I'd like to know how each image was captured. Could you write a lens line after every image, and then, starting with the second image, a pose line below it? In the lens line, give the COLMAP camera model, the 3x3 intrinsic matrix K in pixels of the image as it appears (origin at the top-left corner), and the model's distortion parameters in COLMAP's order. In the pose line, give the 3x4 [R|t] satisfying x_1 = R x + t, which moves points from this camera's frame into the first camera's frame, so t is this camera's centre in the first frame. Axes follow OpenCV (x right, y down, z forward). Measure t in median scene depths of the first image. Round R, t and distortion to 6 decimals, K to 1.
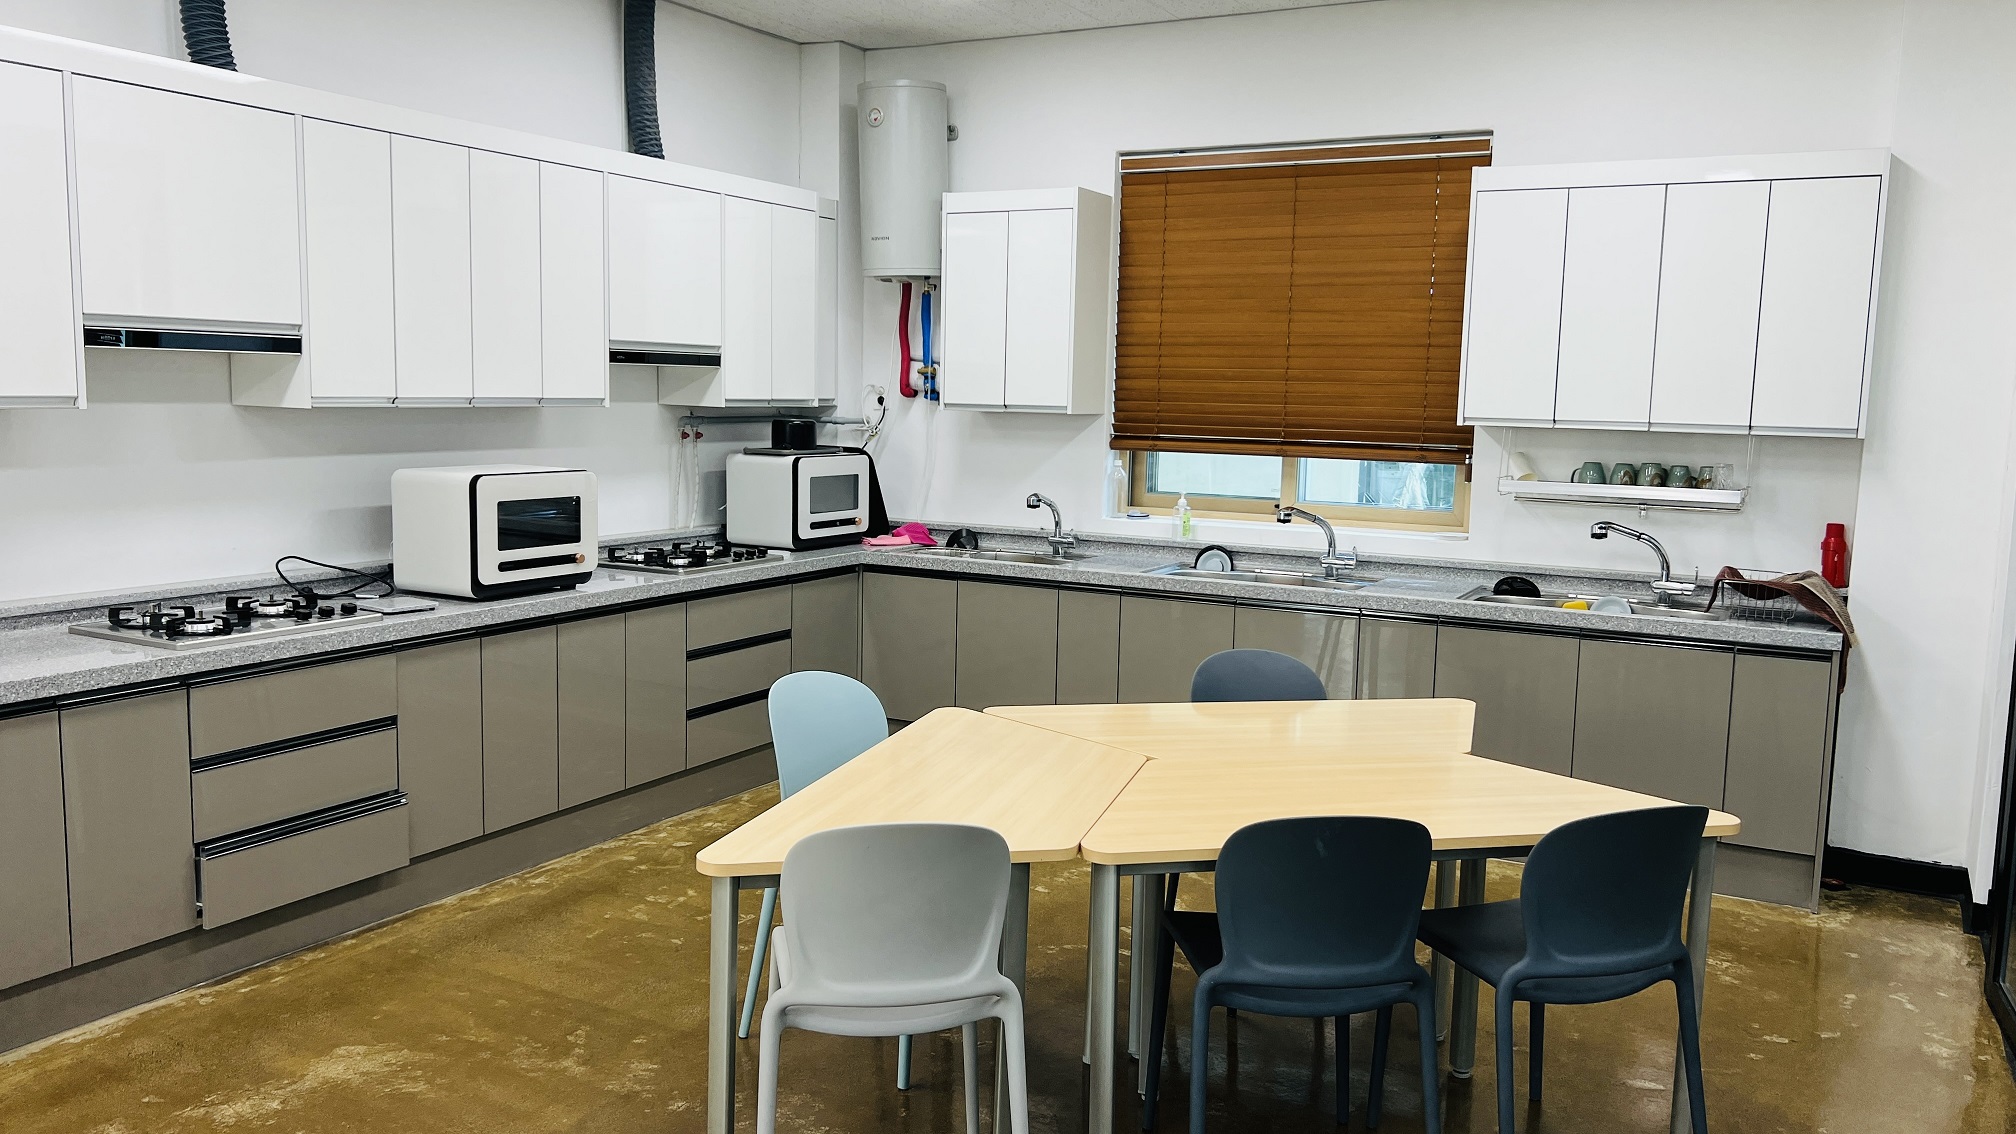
lens RADIAL K [[1414.3, 0, 1008.0], [0, 1414.3, 567.0], [0, 0, 1]] dist [-0.004279, 0.000163]
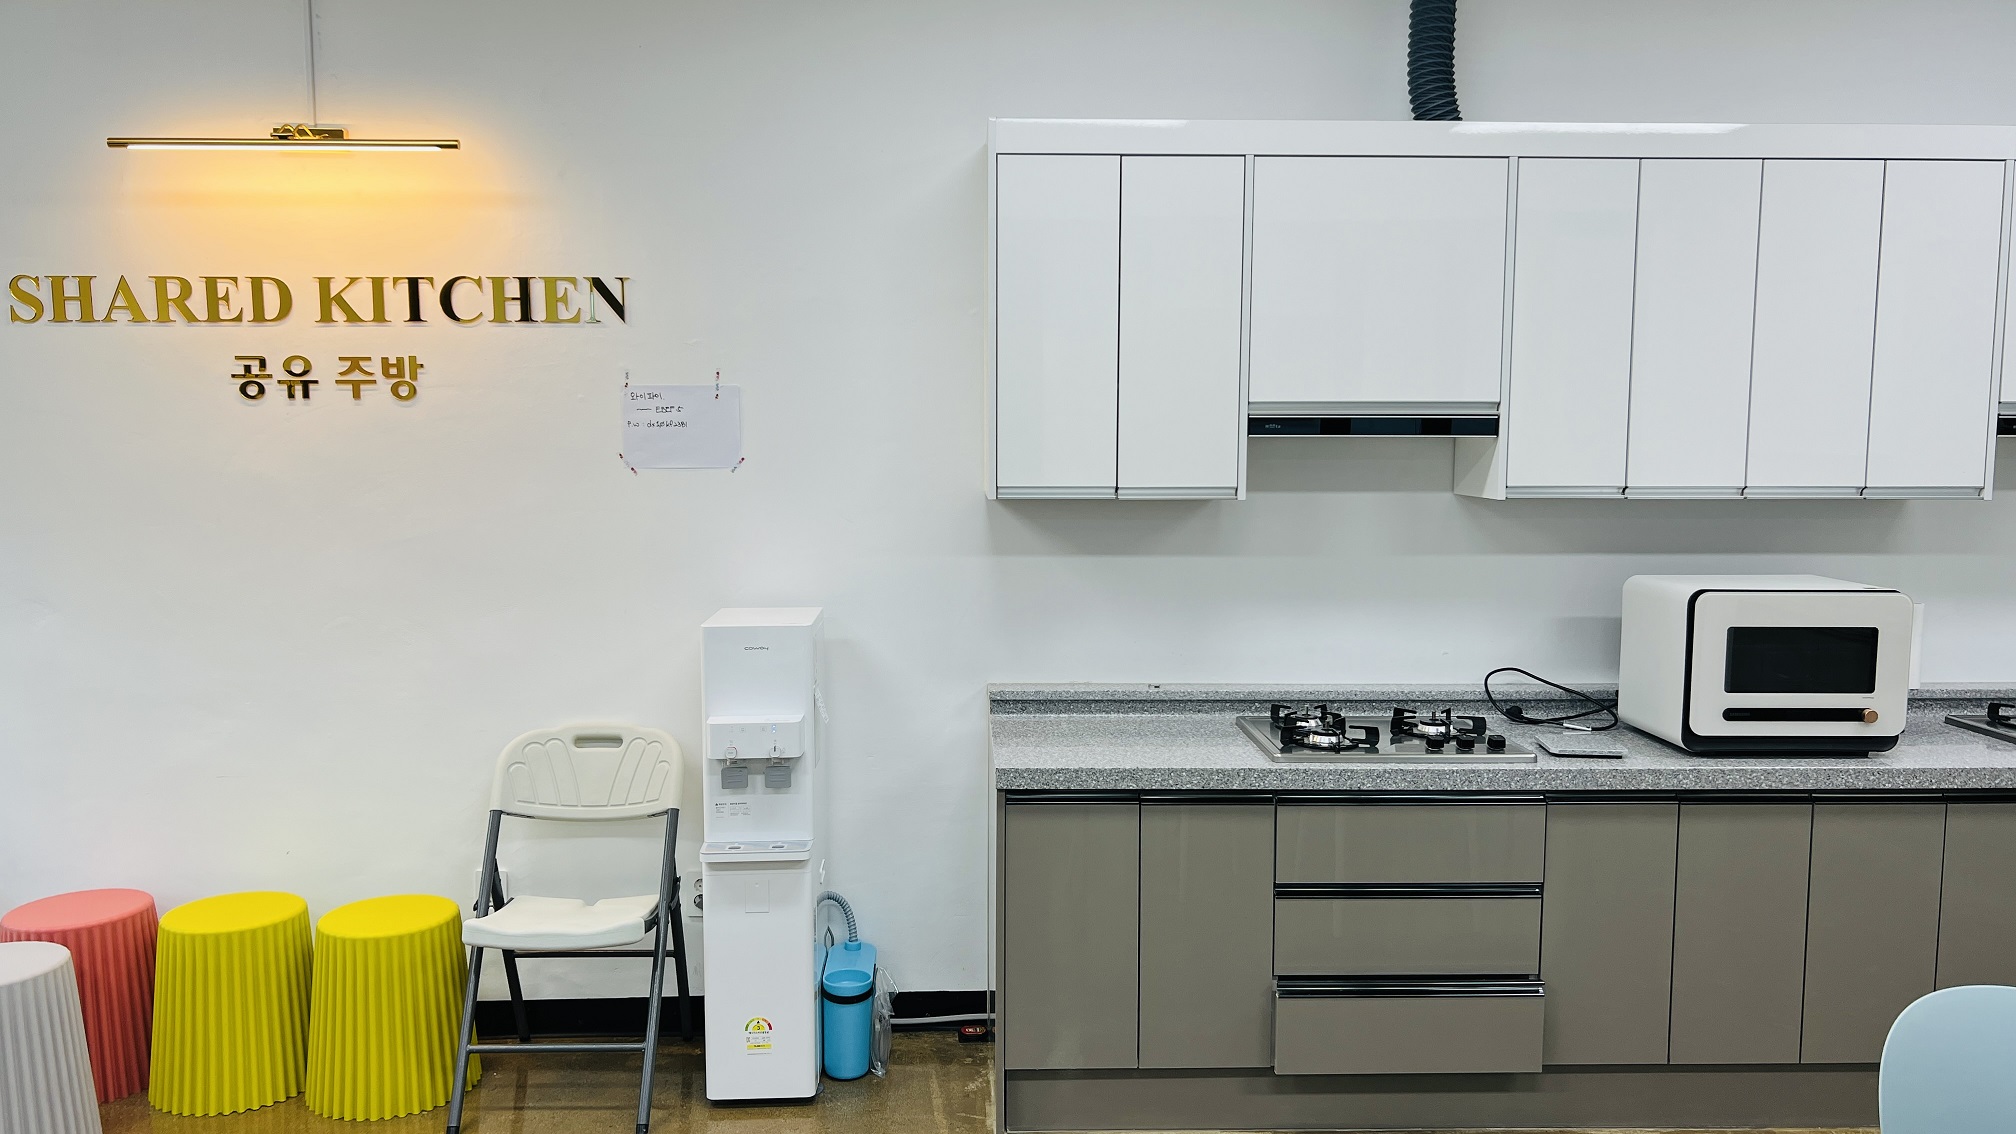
lens RADIAL K [[1414.3, 0, 1008.0], [0, 1414.3, 567.0], [0, 0, 1]] dist [-0.004279, 0.000163]
pose [[0.493248, 0.048787, -0.868519, 0.101176], [-0.100196, 0.994967, -0.001014, -0.041122], [0.864099, 0.087523, 0.495654, 0.323980]]
